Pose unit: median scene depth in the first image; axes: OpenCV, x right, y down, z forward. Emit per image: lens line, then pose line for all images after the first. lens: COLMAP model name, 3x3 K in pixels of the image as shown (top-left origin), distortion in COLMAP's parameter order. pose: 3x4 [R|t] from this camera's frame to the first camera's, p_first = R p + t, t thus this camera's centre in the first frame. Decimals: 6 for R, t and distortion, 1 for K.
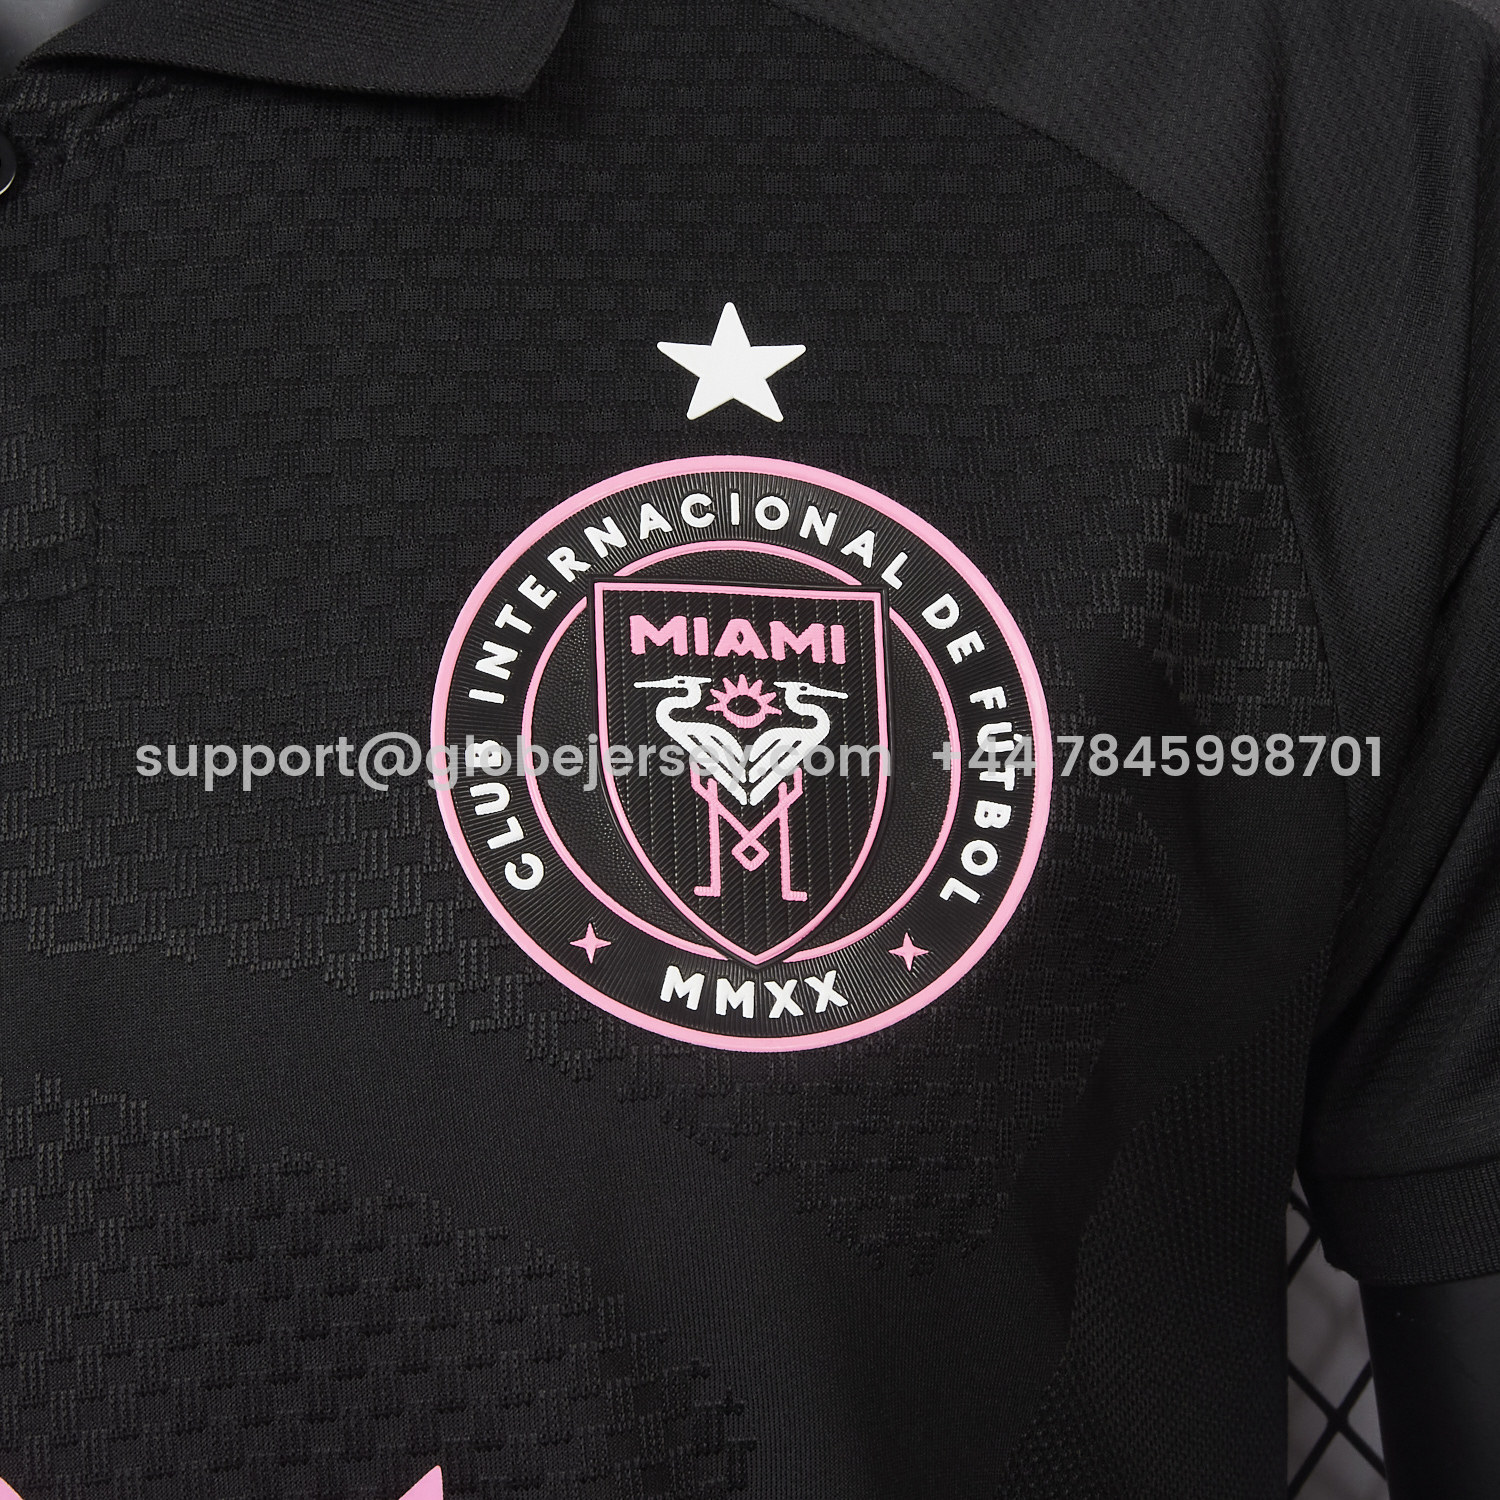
lens RADIAL K [[2819.9, 0, 747.4], [0, 2819.9, 754.2], [0, 0, 1]] dist [-0.088249, 0.000000]
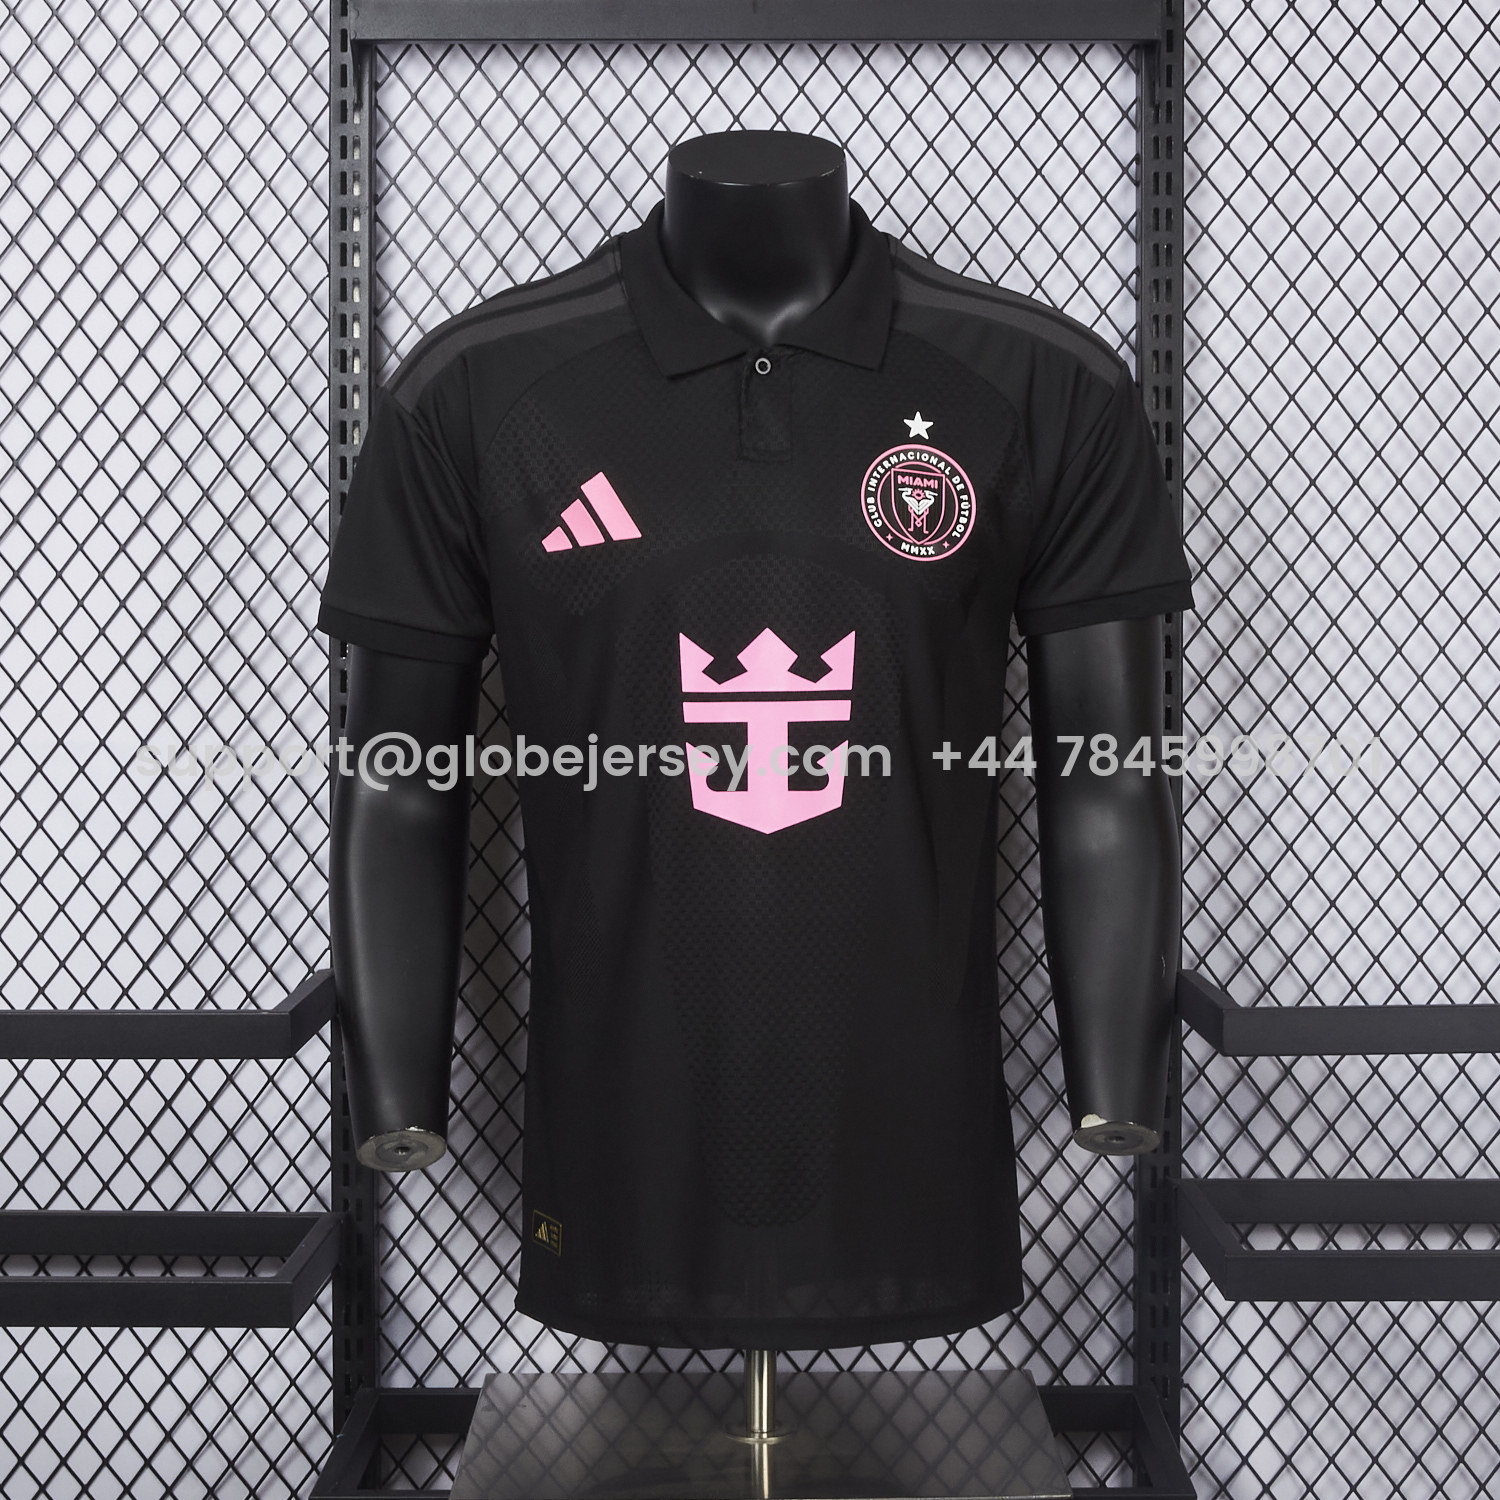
lens RADIAL K [[2819.9, 0, 754.1], [0, 2819.9, 751.9], [0, 0, 1]] dist [-0.088249, 0.000000]
pose [[0.991793, 0.078279, 0.101090, -0.784180], [-0.088179, 0.991322, 0.097490, -0.027192], [-0.092581, -0.105604, 0.990089, -4.136550]]
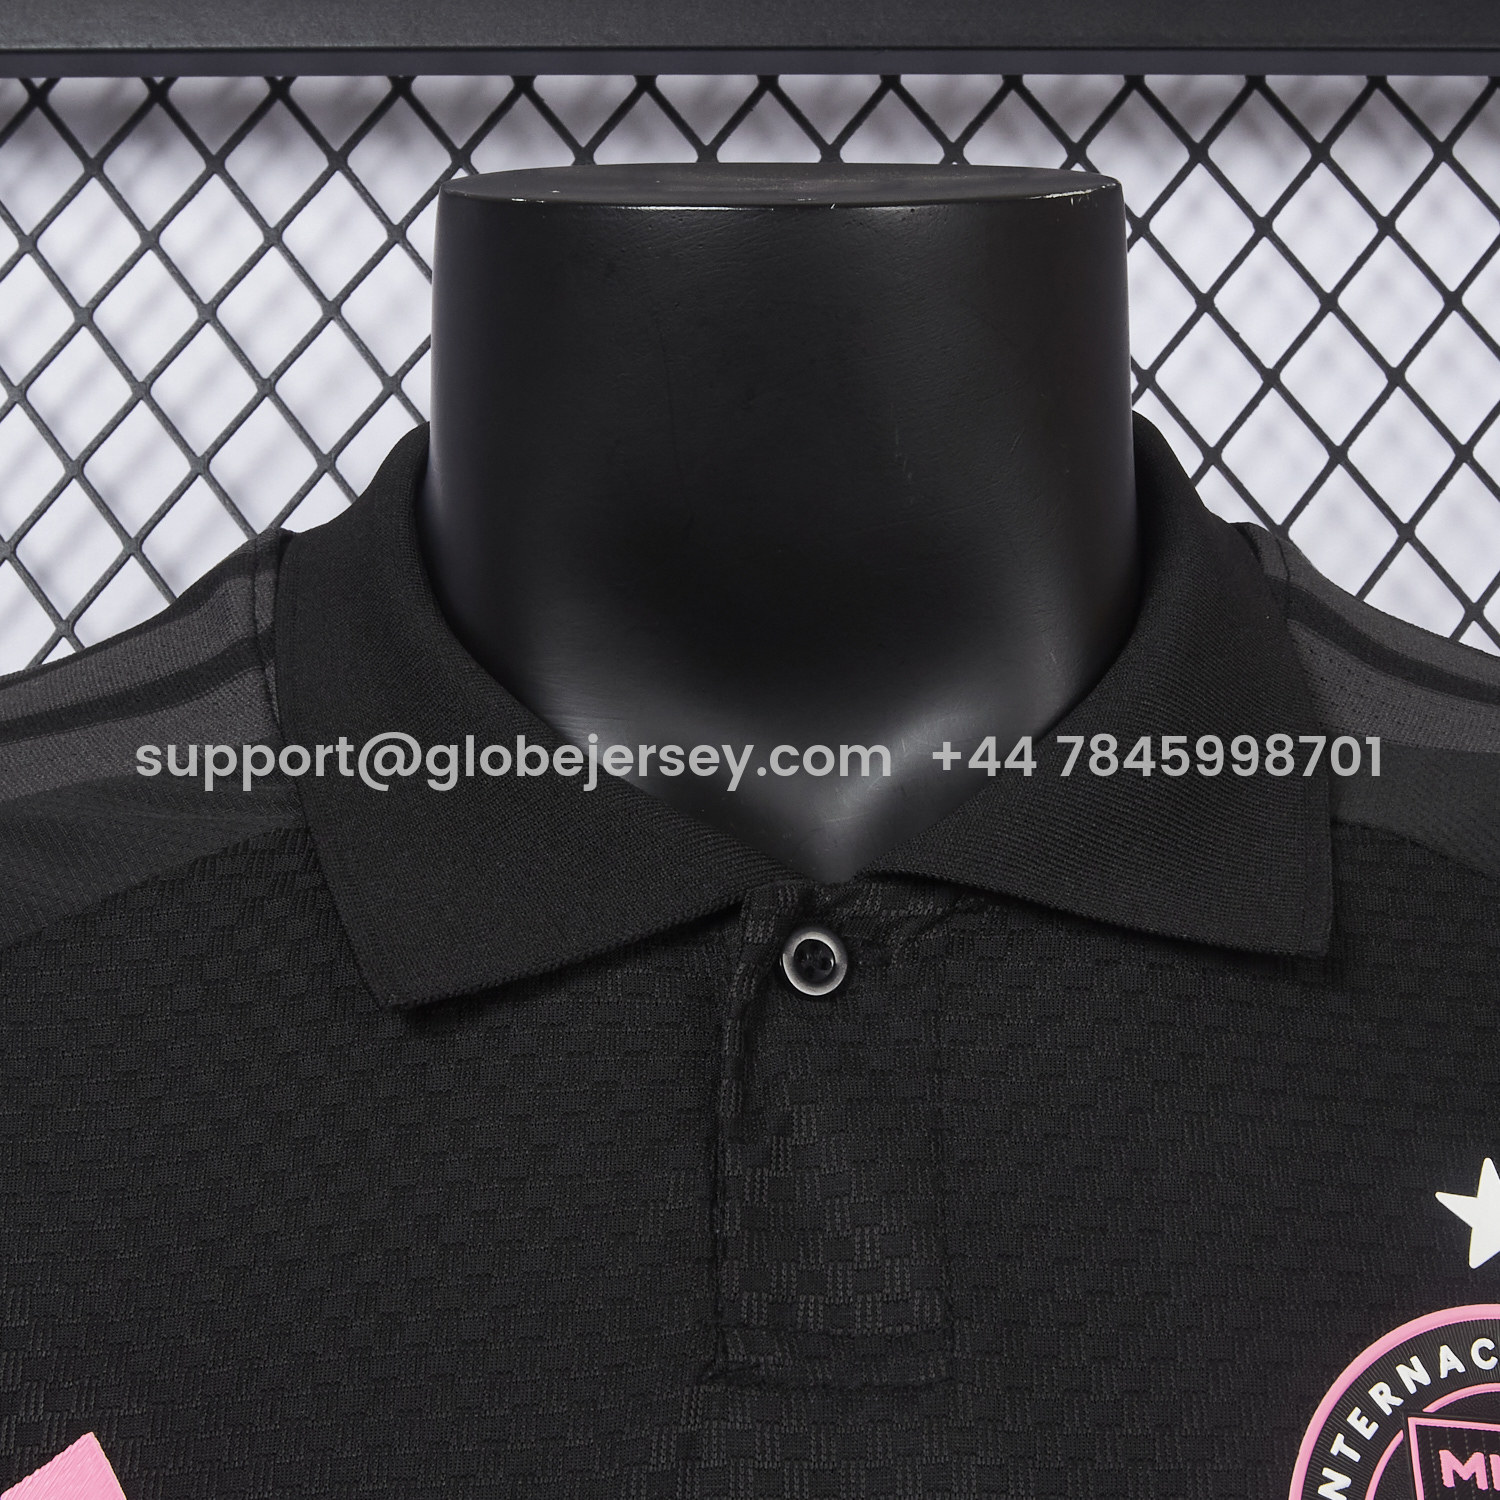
lens RADIAL K [[2819.9, 0, 746.7], [0, 2819.9, 754.3], [0, 0, 1]] dist [-0.088249, 0.000000]
pose [[0.992148, 0.100509, 0.074427, -0.426181], [-0.087209, 0.982544, -0.164324, -0.114690], [-0.089644, 0.156543, 0.983594, -0.117400]]
